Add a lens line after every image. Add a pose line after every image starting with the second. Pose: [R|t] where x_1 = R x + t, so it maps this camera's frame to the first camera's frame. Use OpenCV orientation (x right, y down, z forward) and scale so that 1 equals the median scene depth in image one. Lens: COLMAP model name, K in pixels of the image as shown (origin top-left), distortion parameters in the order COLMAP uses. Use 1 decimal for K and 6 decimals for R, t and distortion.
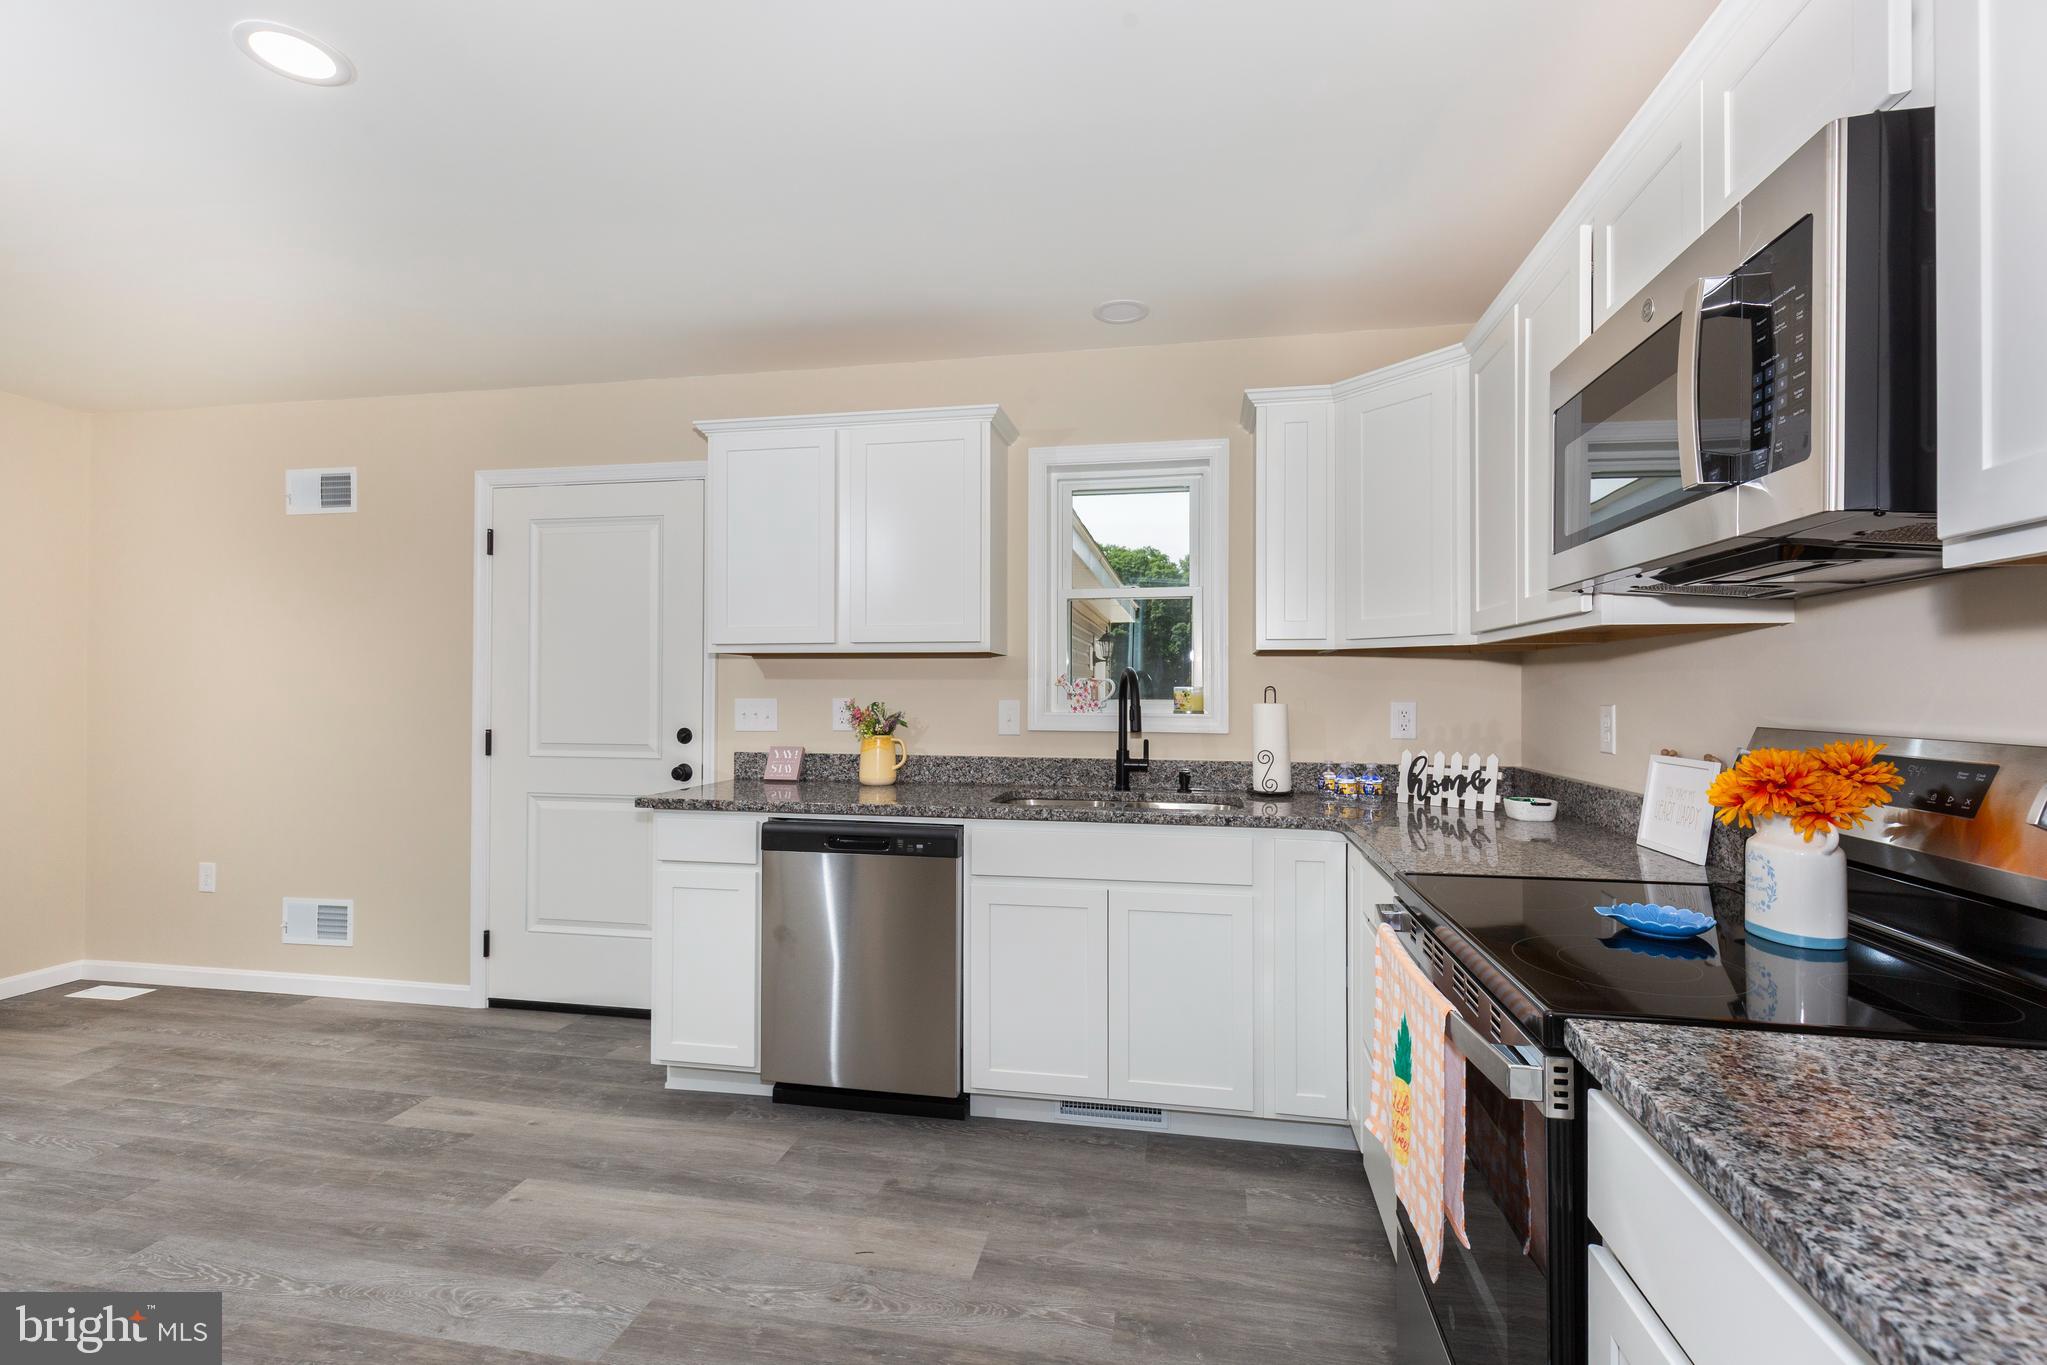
lens RADIAL K [[931.7, 0, 1044.9], [0, 931.7, 682.0], [0, 0, 1]] dist [0.003110, 0.000353]
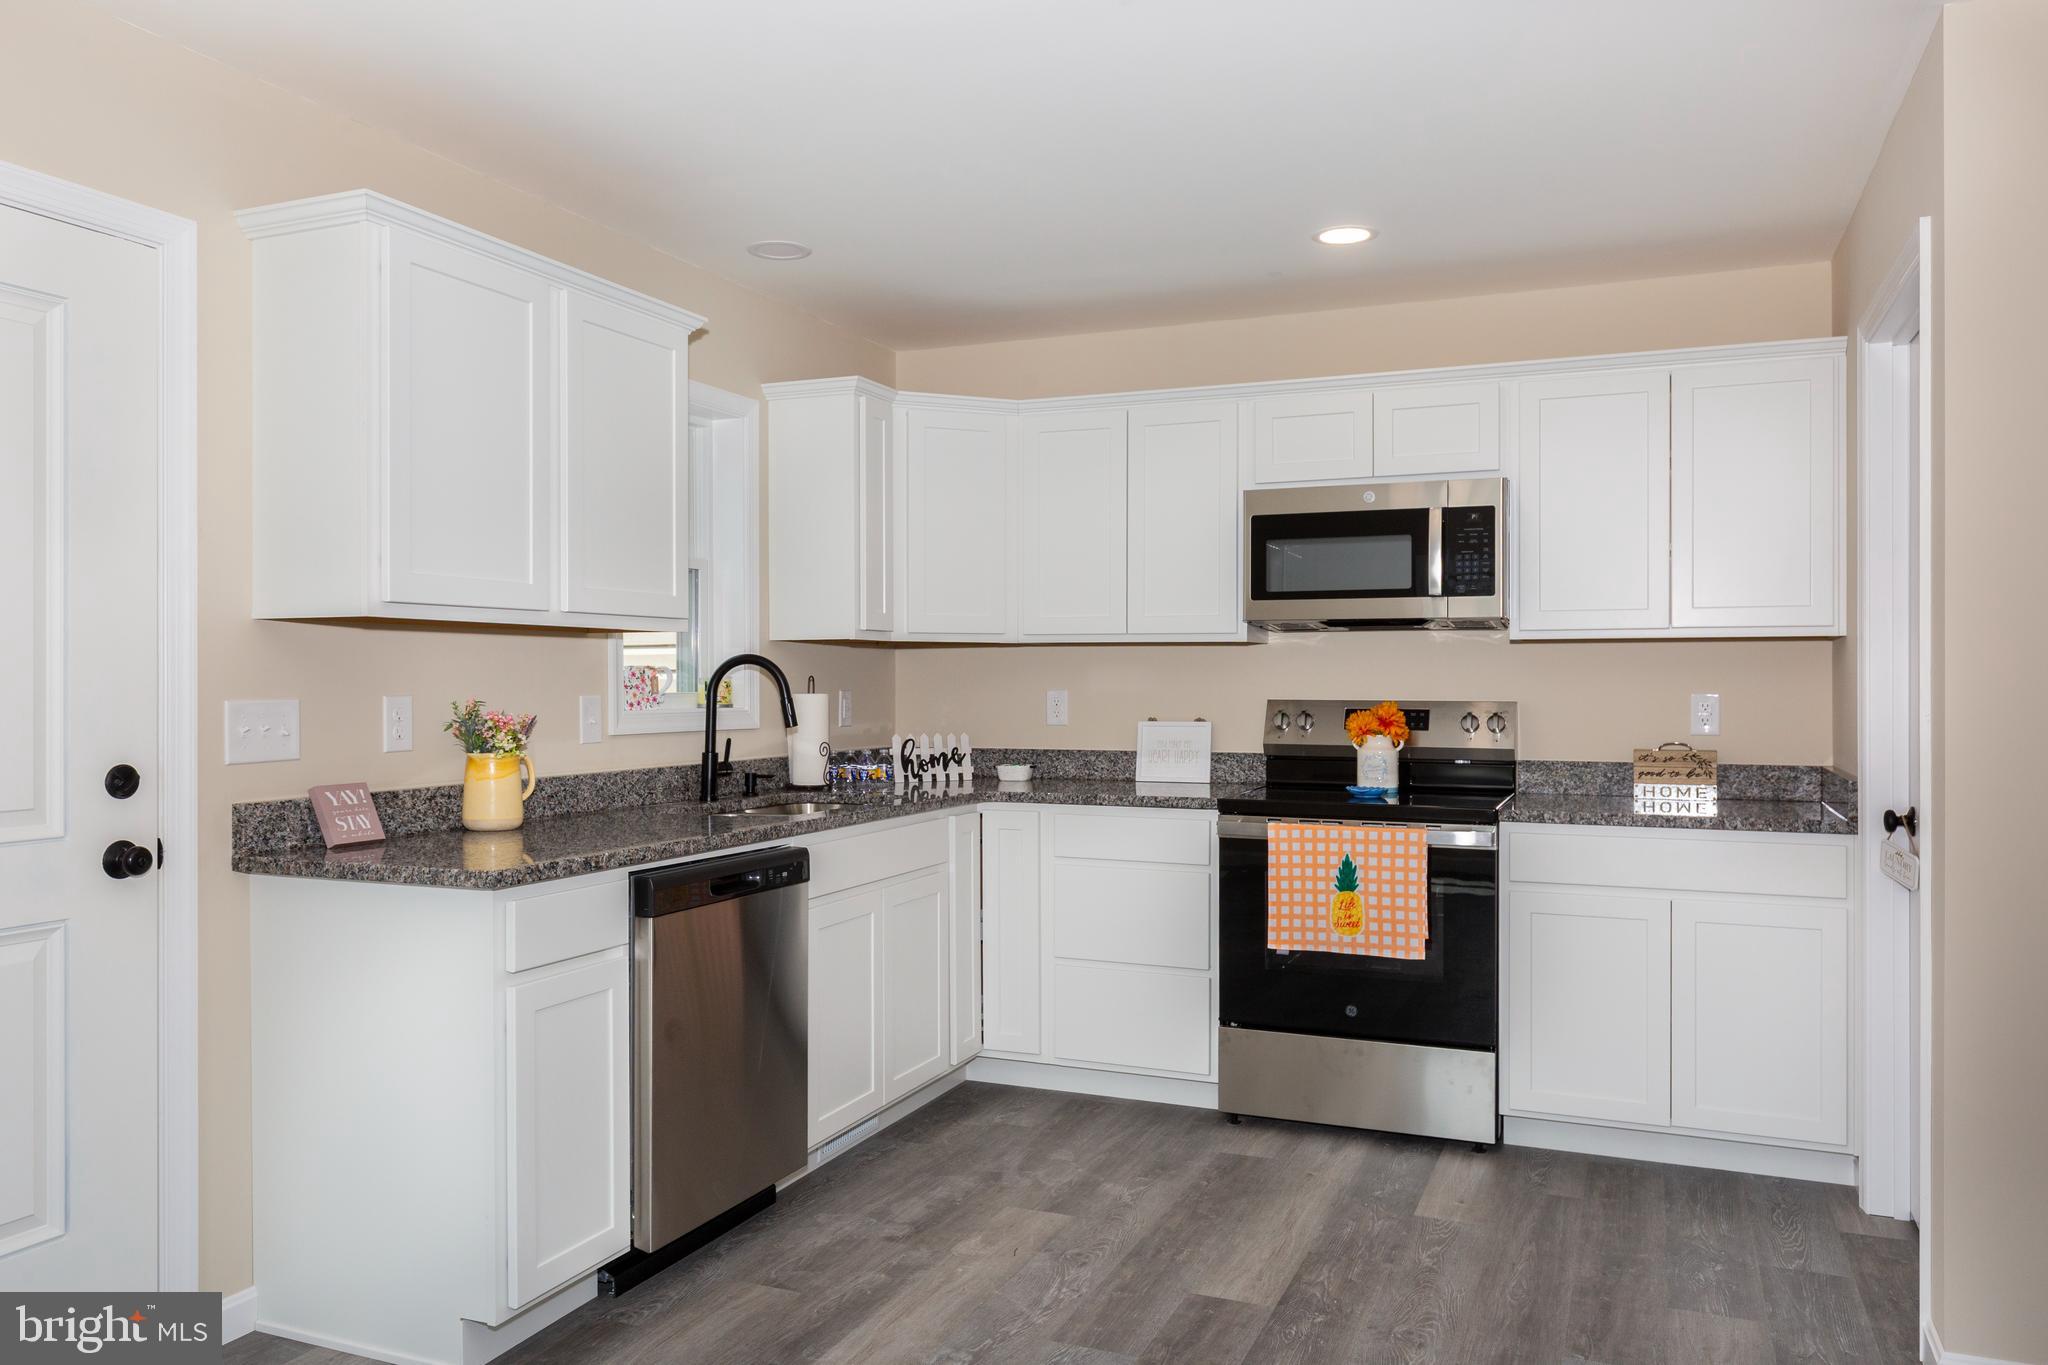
lens RADIAL K [[1488.8, 0, 1021.5], [0, 1488.8, 680.9], [0, 0, 1]] dist [0.000147, -0.002974]
pose [[0.207877, -0.004924, 0.978143, -1.295389], [-0.008225, 0.999943, 0.006782, -0.002621], [-0.978120, -0.009455, 0.207824, 0.503033]]
